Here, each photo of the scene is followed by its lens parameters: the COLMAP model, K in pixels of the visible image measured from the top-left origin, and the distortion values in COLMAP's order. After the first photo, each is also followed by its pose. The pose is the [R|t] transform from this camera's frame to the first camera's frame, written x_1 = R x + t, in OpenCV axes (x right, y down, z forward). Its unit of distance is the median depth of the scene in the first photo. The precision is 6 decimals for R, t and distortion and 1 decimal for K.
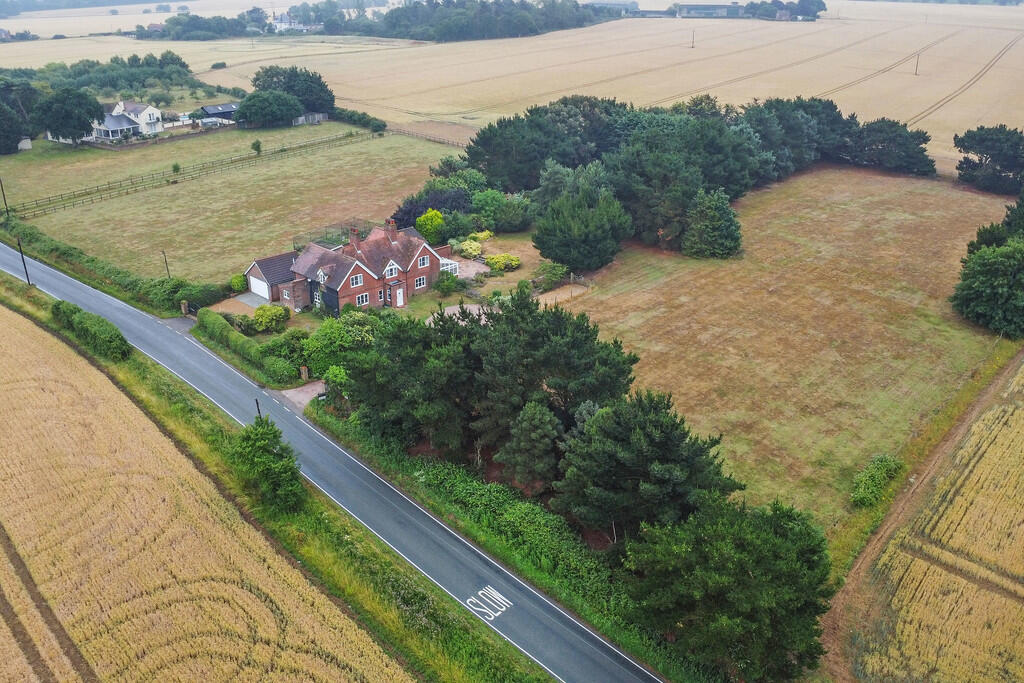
lens RADIAL K [[876.5, 0, 488.8], [0, 876.5, 343.1], [0, 0, 1]] dist [-0.028743, -0.029399]
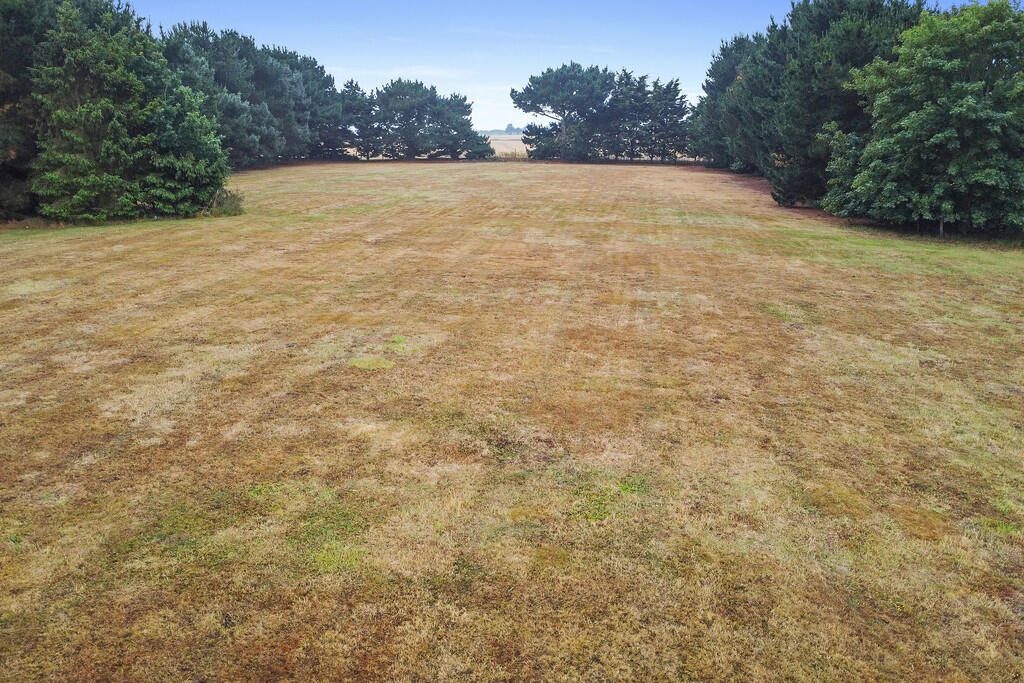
lens RADIAL K [[876.5, 0, 508.9], [0, 876.5, 340.0], [0, 0, 1]] dist [-0.028743, -0.029399]
pose [[0.798387, -0.140675, 0.585482, 0.138997], [0.246570, 0.963448, -0.104743, 0.008399], [-0.549347, 0.227988, 0.803890, 0.560870]]
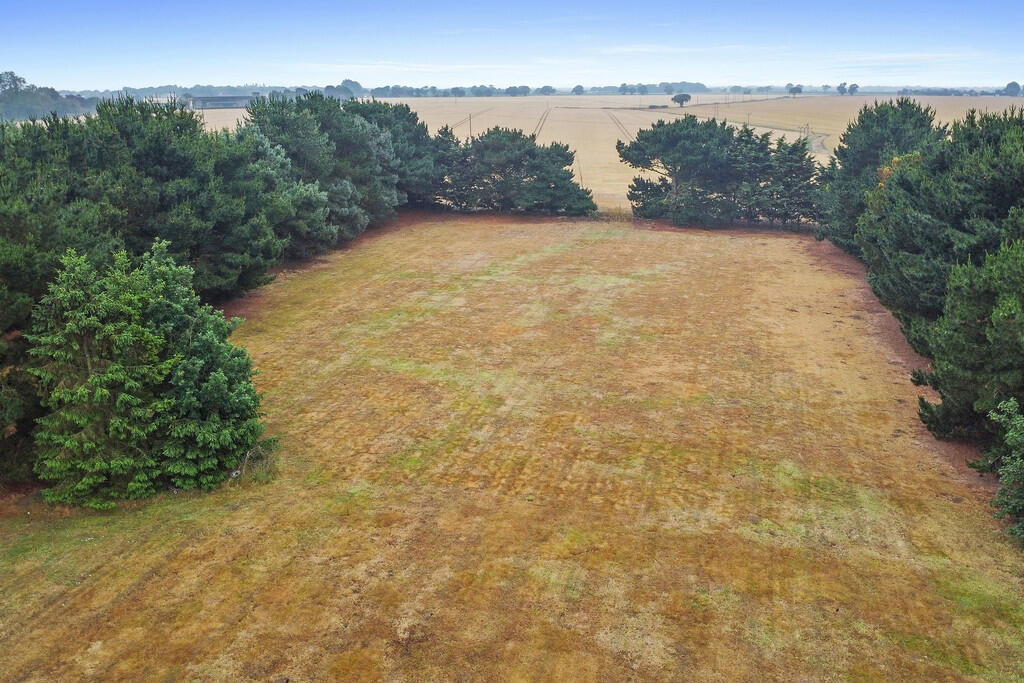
lens RADIAL K [[876.5, 0, 507.9], [0, 876.5, 339.8], [0, 0, 1]] dist [-0.028743, -0.029399]
pose [[0.867791, -0.139624, 0.476911, 0.184980], [0.200663, 0.976449, -0.079254, -0.083118], [-0.454613, 0.164474, 0.875371, 0.578223]]
